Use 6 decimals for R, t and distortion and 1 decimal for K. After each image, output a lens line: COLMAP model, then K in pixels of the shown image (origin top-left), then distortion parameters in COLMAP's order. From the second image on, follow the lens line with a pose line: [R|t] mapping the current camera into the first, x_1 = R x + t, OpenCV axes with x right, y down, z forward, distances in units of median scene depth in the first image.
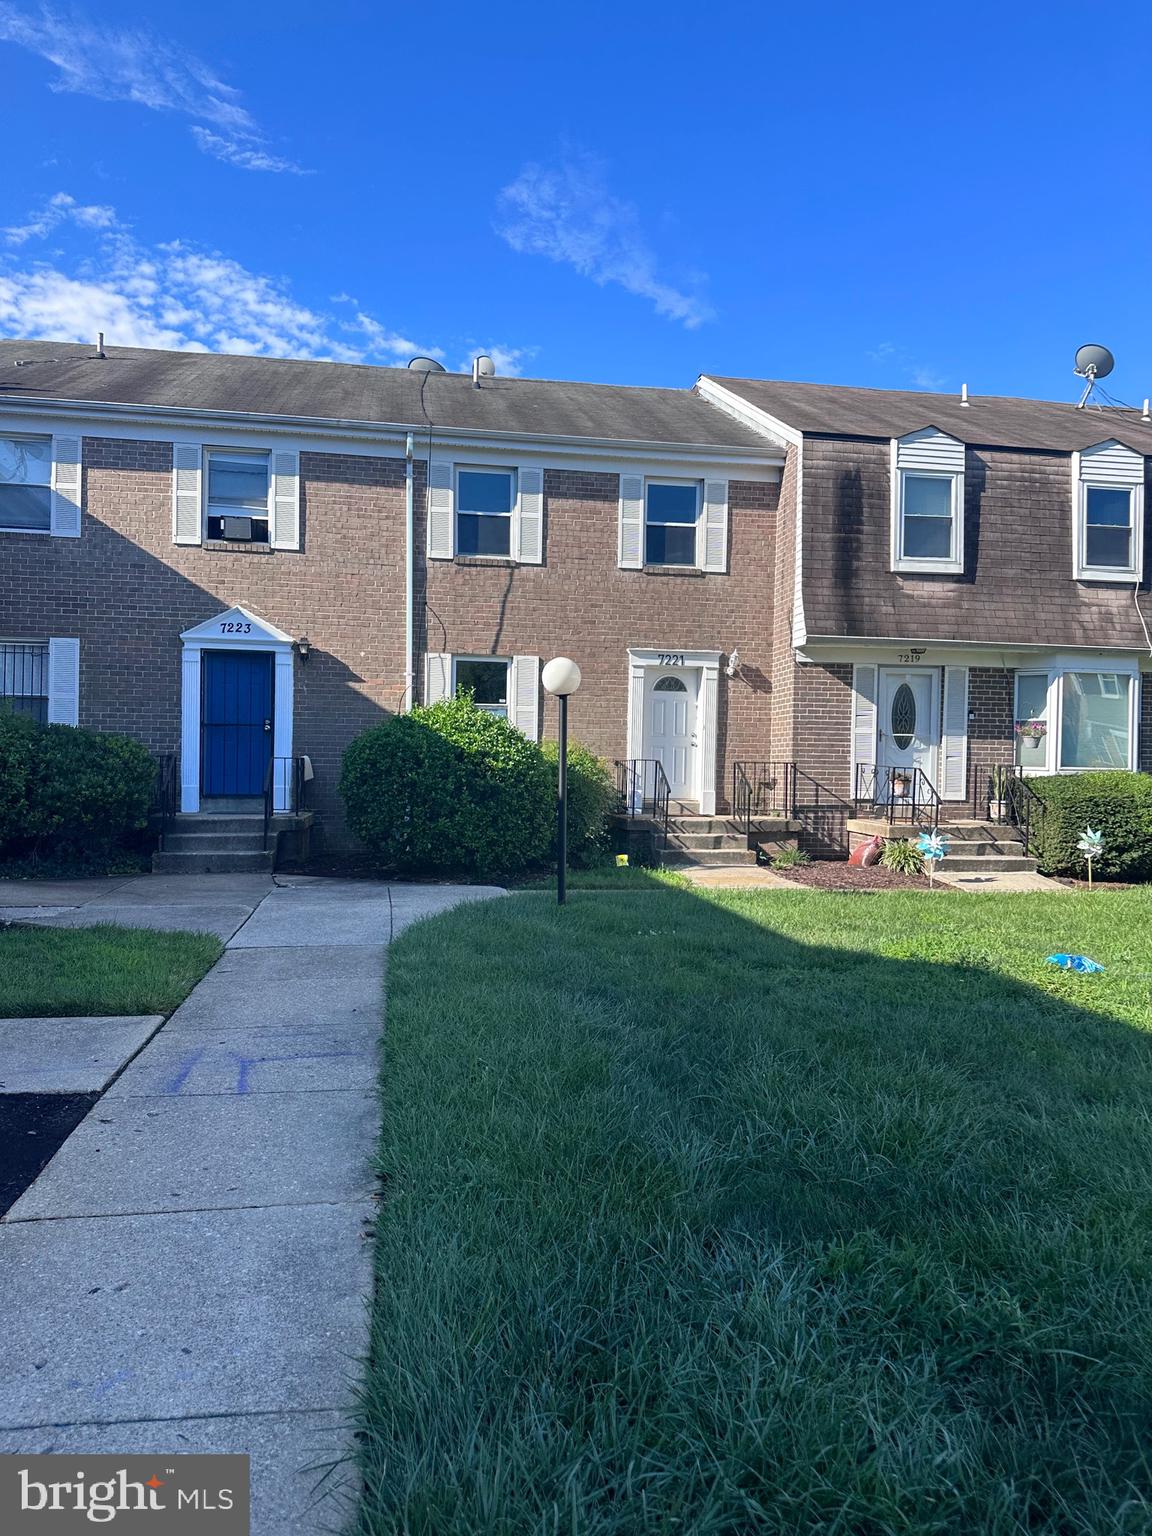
lens RADIAL K [[1056.3, 0, 574.3], [0, 1056.3, 774.5], [0, 0, 1]] dist [0.009394, -0.023744]
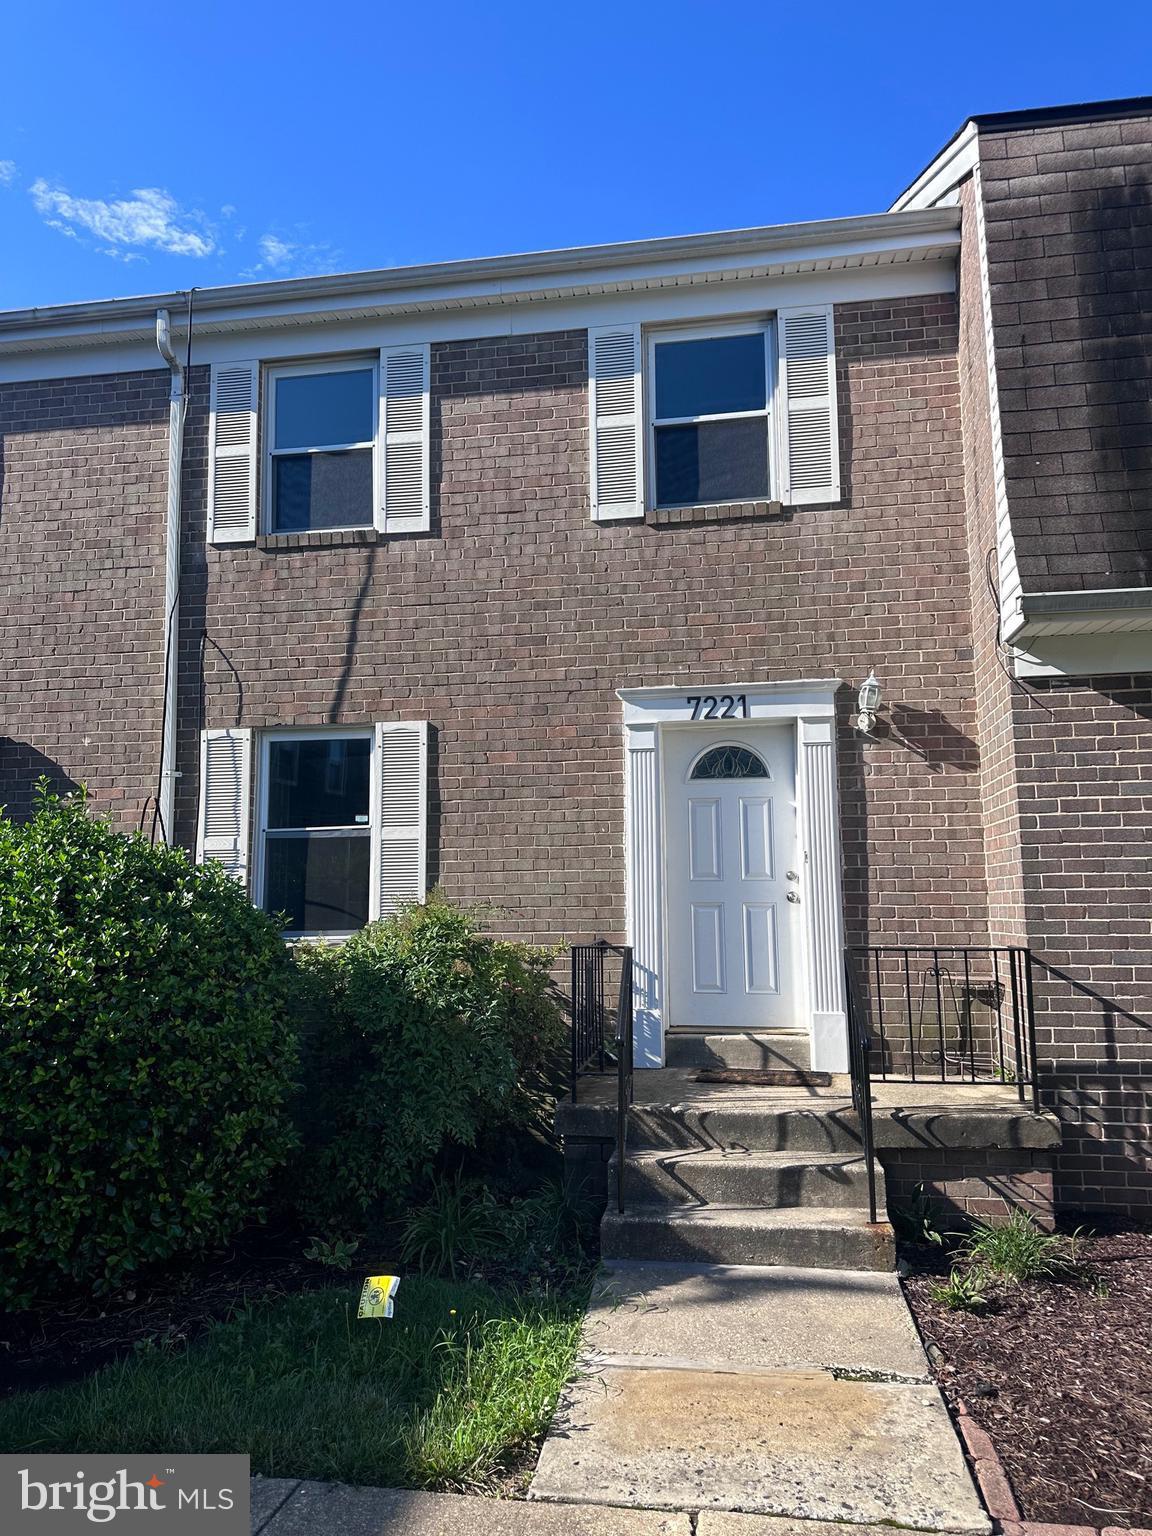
lens RADIAL K [[1056.3, 0, 572.0], [0, 1056.3, 757.6], [0, 0, 1]] dist [0.009394, -0.023744]
pose [[0.942210, -0.070094, -0.327609, 0.181103], [0.023431, 0.989261, -0.144271, -0.026580], [0.334203, 0.128257, 0.933734, 0.587426]]
